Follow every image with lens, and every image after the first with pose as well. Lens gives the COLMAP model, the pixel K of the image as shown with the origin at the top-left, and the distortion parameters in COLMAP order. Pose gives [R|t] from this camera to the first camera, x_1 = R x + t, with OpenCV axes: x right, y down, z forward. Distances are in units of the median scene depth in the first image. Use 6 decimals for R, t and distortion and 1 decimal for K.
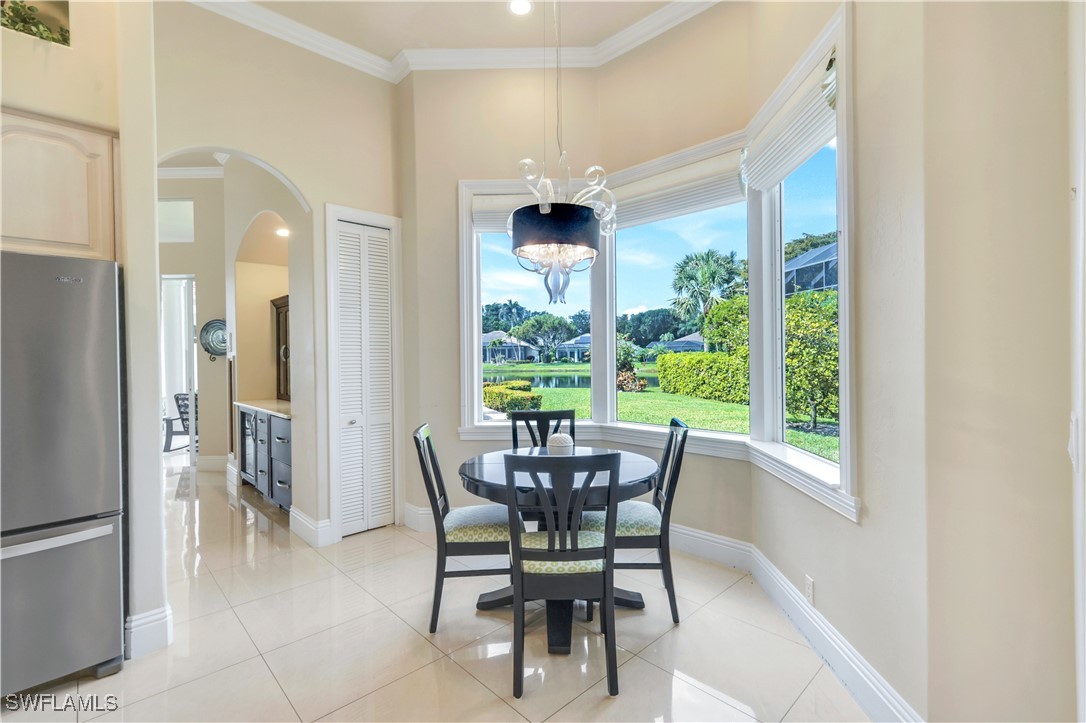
lens RADIAL K [[491.4, 0, 549.4], [0, 491.4, 357.3], [0, 0, 1]] dist [0.004413, -0.001338]
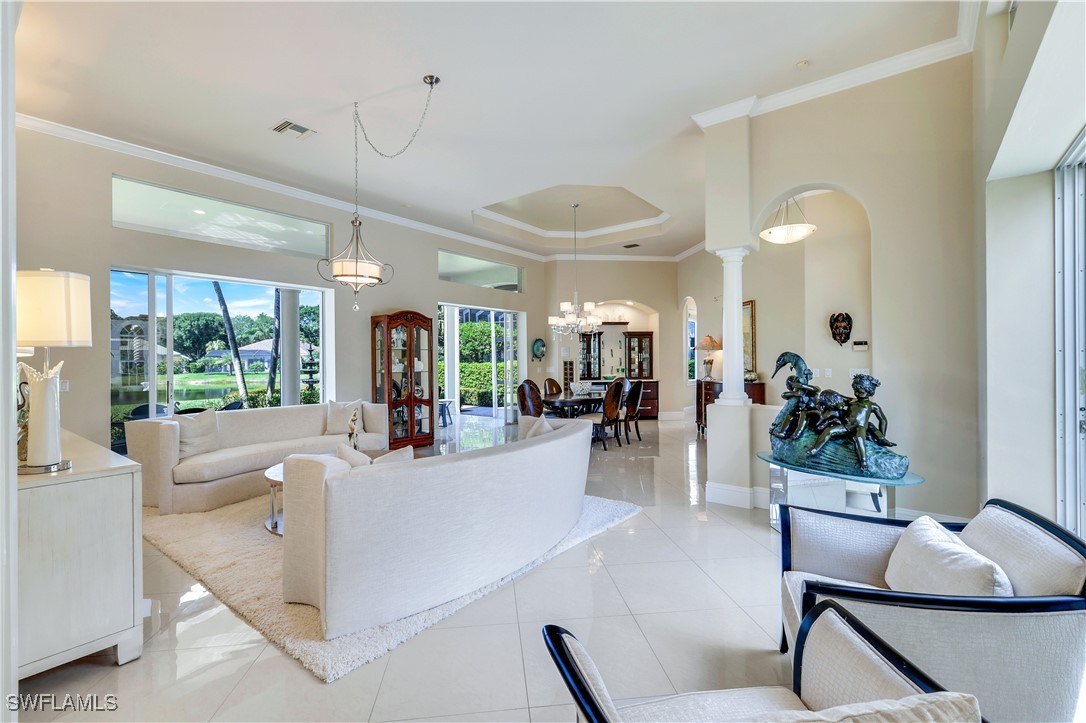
lens RADIAL K [[469.4, 0, 551.1], [0, 469.4, 359.1], [0, 0, 1]] dist [-0.002688, -0.000184]
pose [[0.593897, 0.008608, 0.804495, -0.622503], [0.006000, 0.999868, -0.015128, 0.007798], [-0.804518, 0.013812, 0.593767, -0.019738]]
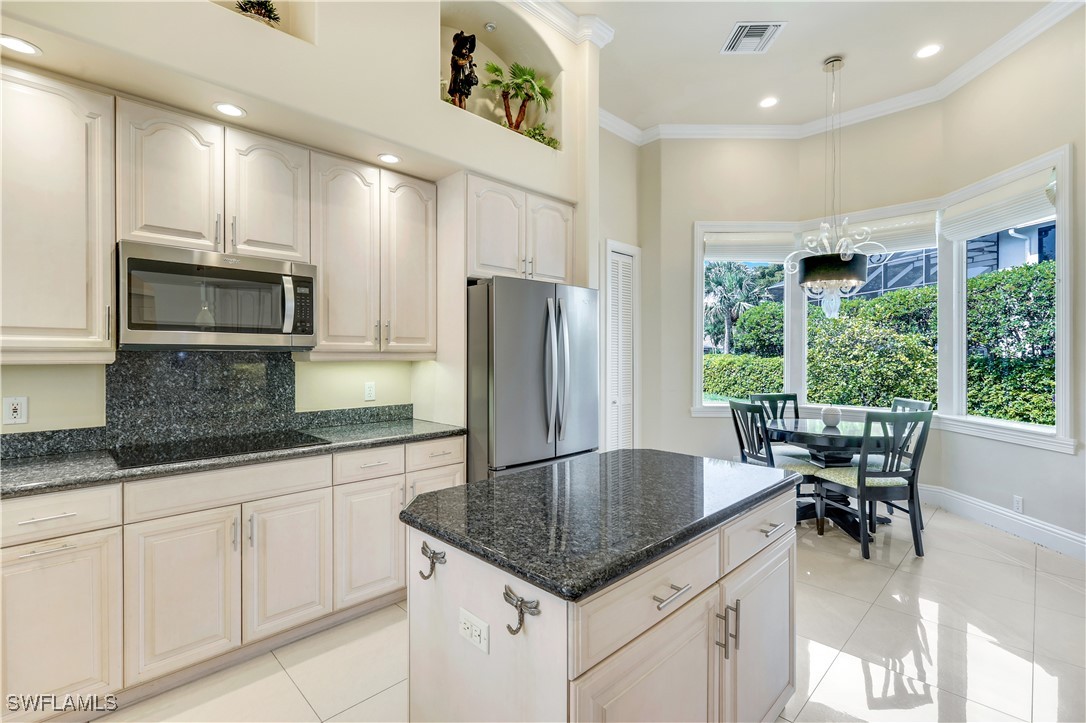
lens RADIAL K [[491.4, 0, 541.1], [0, 491.4, 357.1], [0, 0, 1]] dist [0.004413, -0.001338]
pose [[0.999880, 0.011822, 0.010021, -0.122227], [-0.011803, 0.999928, -0.001920, 0.002829], [-0.010043, 0.001802, 0.999948, -0.064852]]
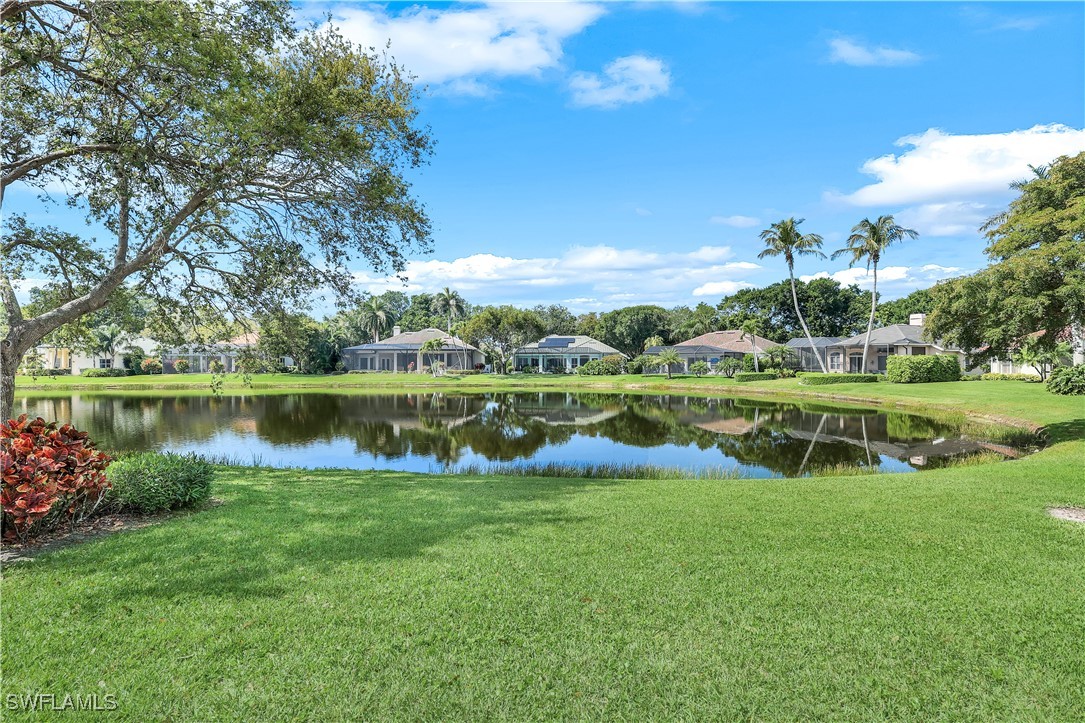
lens RADIAL K [[562.8, 0, 539.6], [0, 562.8, 350.6], [0, 0, 1]] dist [0.010860, 0.000642]
pose [[0.993777, 0.014967, 0.110374, -0.252551], [-0.011973, 0.999543, -0.027740, -0.002347], [-0.110738, 0.026246, 0.993503, 1.063674]]
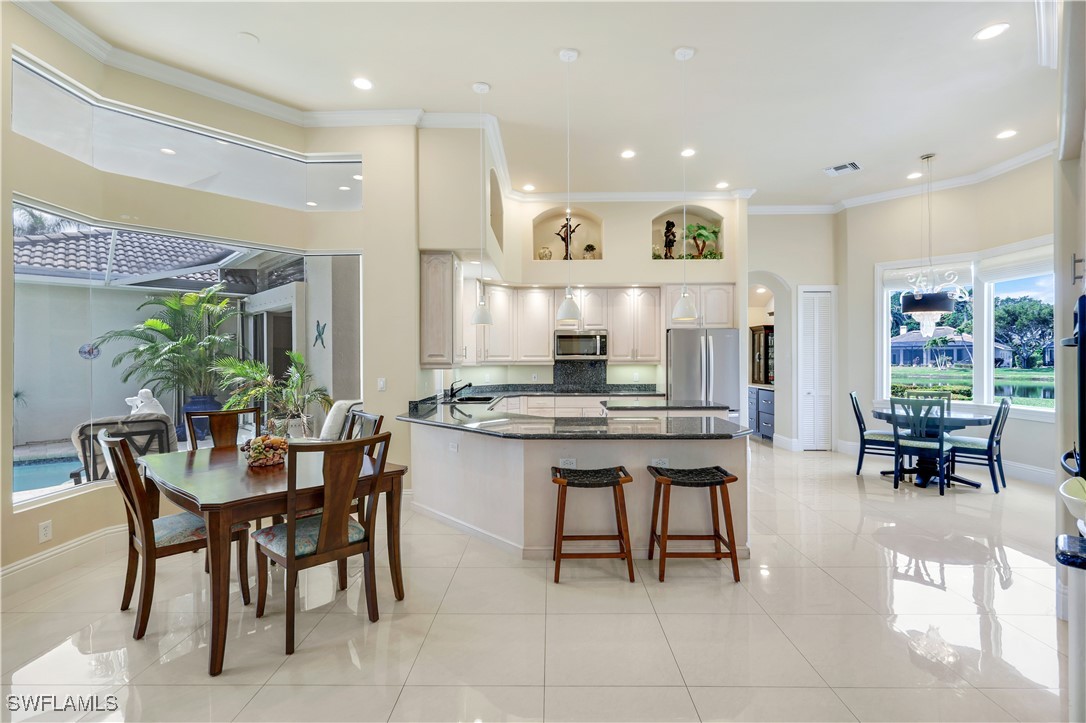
lens RADIAL K [[491.4, 0, 536.3], [0, 491.4, 358.2], [0, 0, 1]] dist [0.004413, -0.001338]
pose [[0.699809, 0.008724, -0.714277, 0.048539], [-0.008201, 0.999958, 0.004178, -0.001601], [0.714283, 0.002934, 0.699851, -0.233265]]
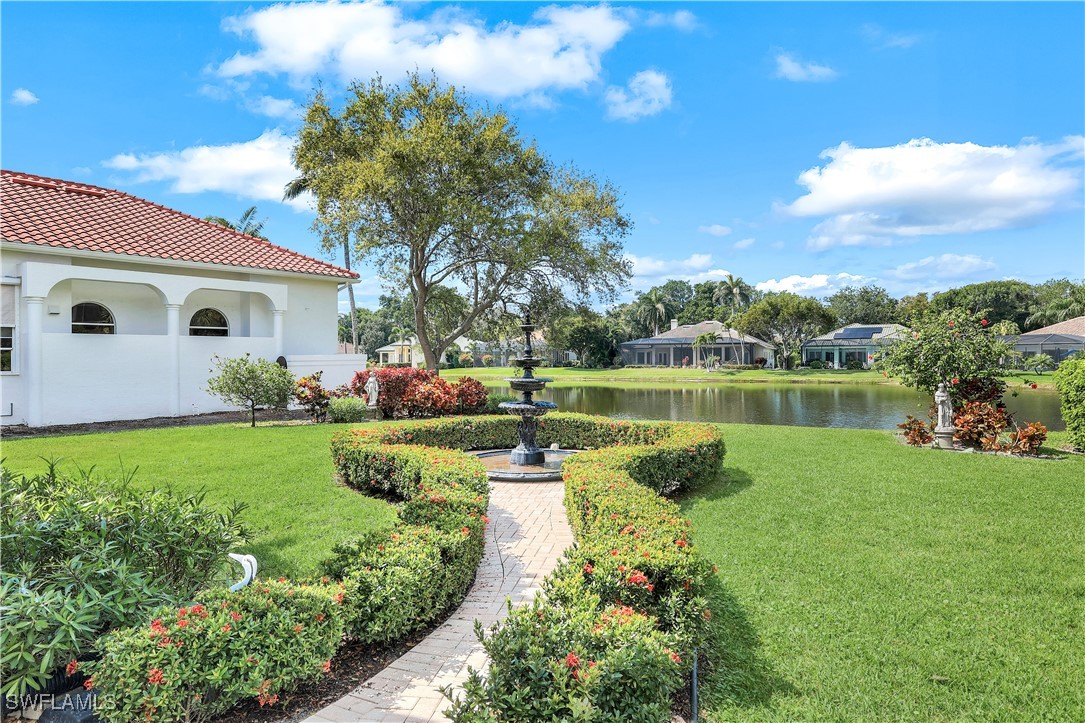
lens RADIAL K [[656.2, 0, 536.3], [0, 656.2, 360.7], [0, 0, 1]] dist [-0.002680, -0.000710]
pose [[0.931720, 0.011459, -0.362997, 0.006275], [-0.010343, 0.999934, 0.005019, -0.004541], [0.363030, -0.000922, 0.931777, 0.429767]]
